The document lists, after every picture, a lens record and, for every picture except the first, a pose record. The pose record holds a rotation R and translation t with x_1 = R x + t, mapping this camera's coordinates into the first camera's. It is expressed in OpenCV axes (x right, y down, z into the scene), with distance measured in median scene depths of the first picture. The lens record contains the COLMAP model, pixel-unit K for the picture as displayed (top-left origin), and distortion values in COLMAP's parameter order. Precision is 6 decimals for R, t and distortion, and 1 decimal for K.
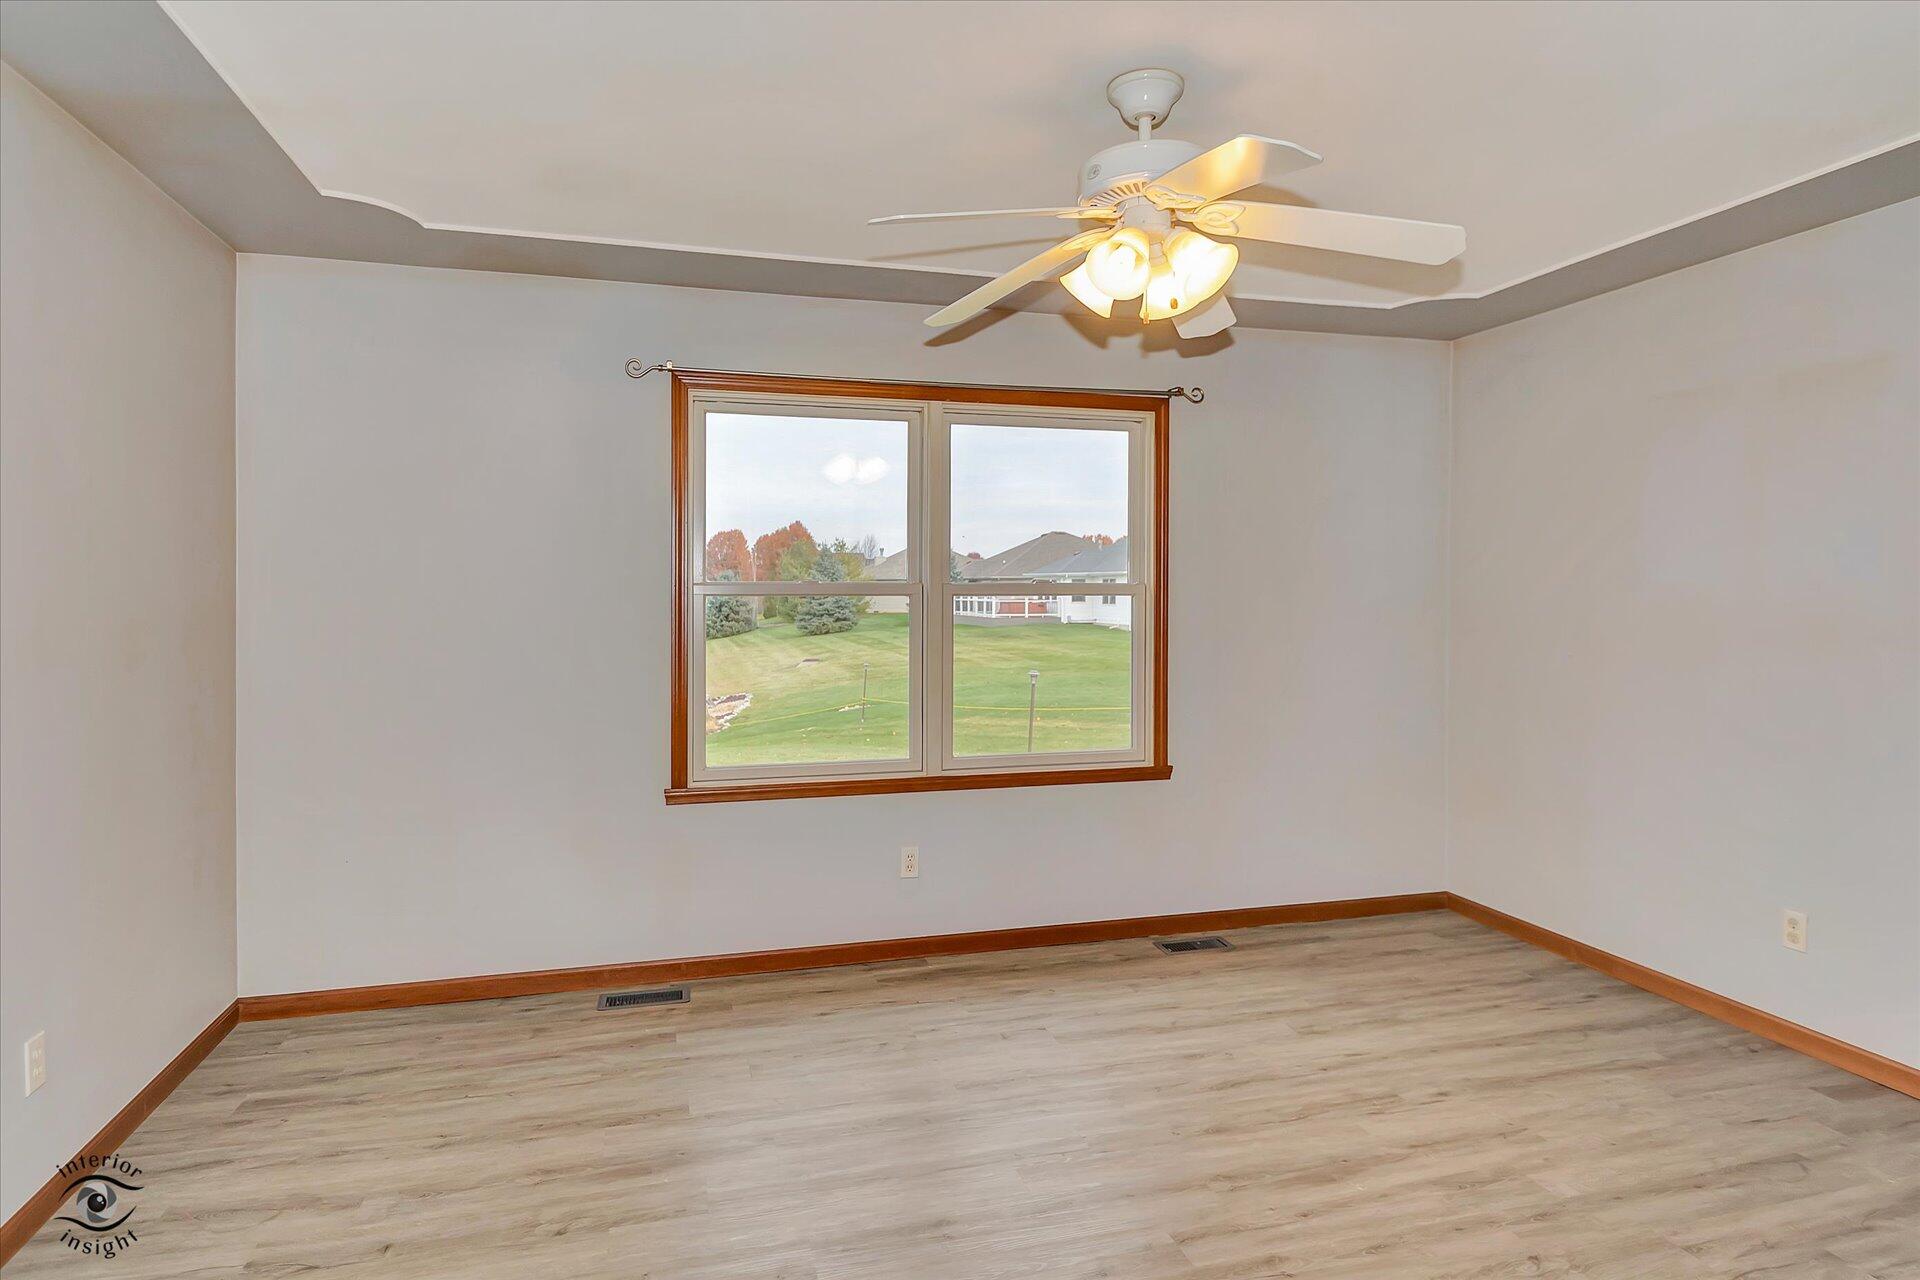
lens RADIAL K [[1063.5, 0, 967.4], [0, 1063.5, 601.8], [0, 0, 1]] dist [-0.001842, -0.000624]
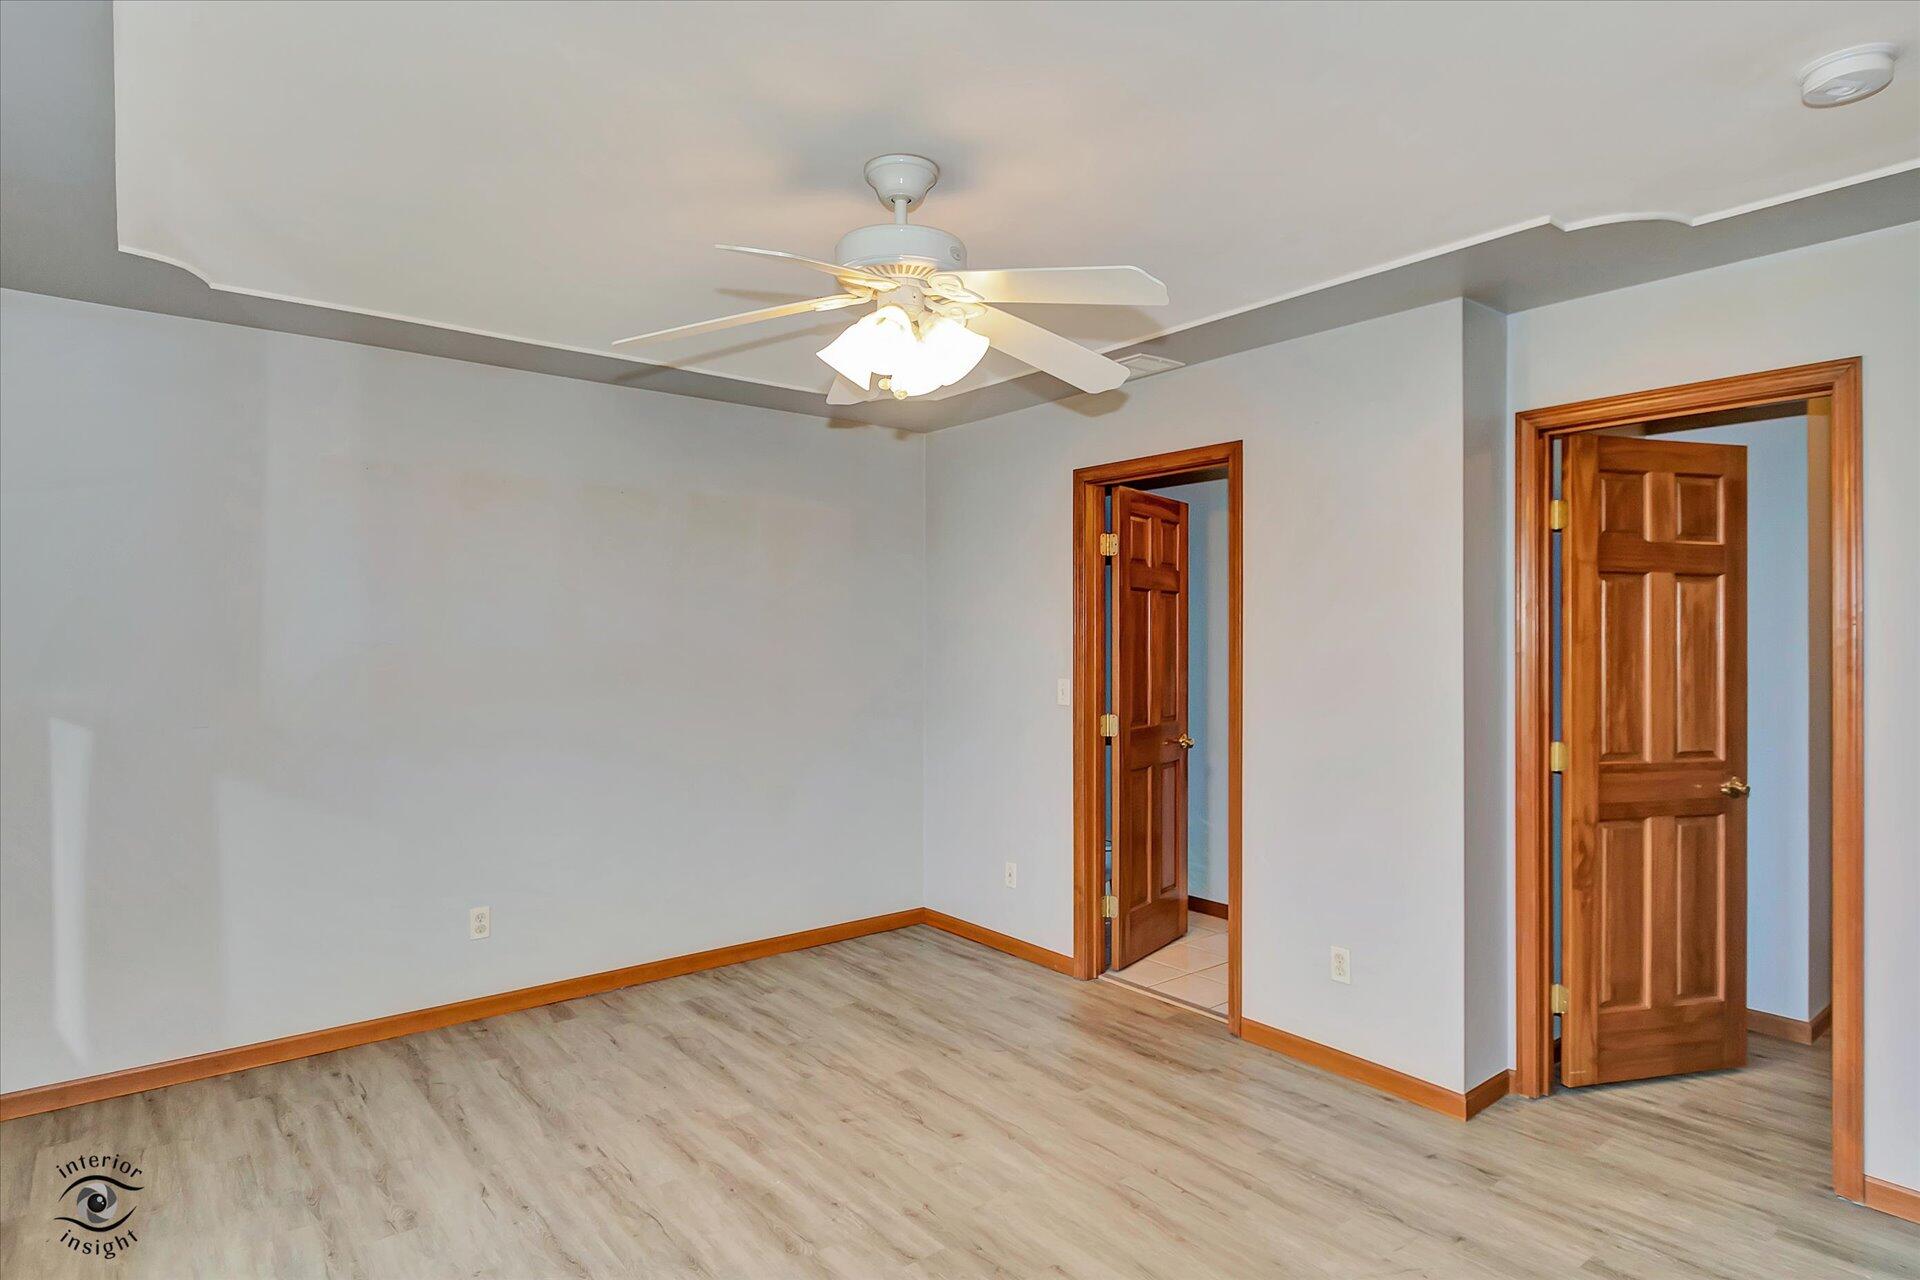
lens RADIAL K [[1026.3, 0, 960.0], [0, 1026.3, 640.0], [0, 0, 1]] dist [0.000545, -0.000484]
pose [[-0.392895, -0.004170, 0.919574, -0.527243], [0.000501, 0.999989, 0.004749, -0.028075], [-0.919583, 0.002327, -0.392888, 0.911963]]
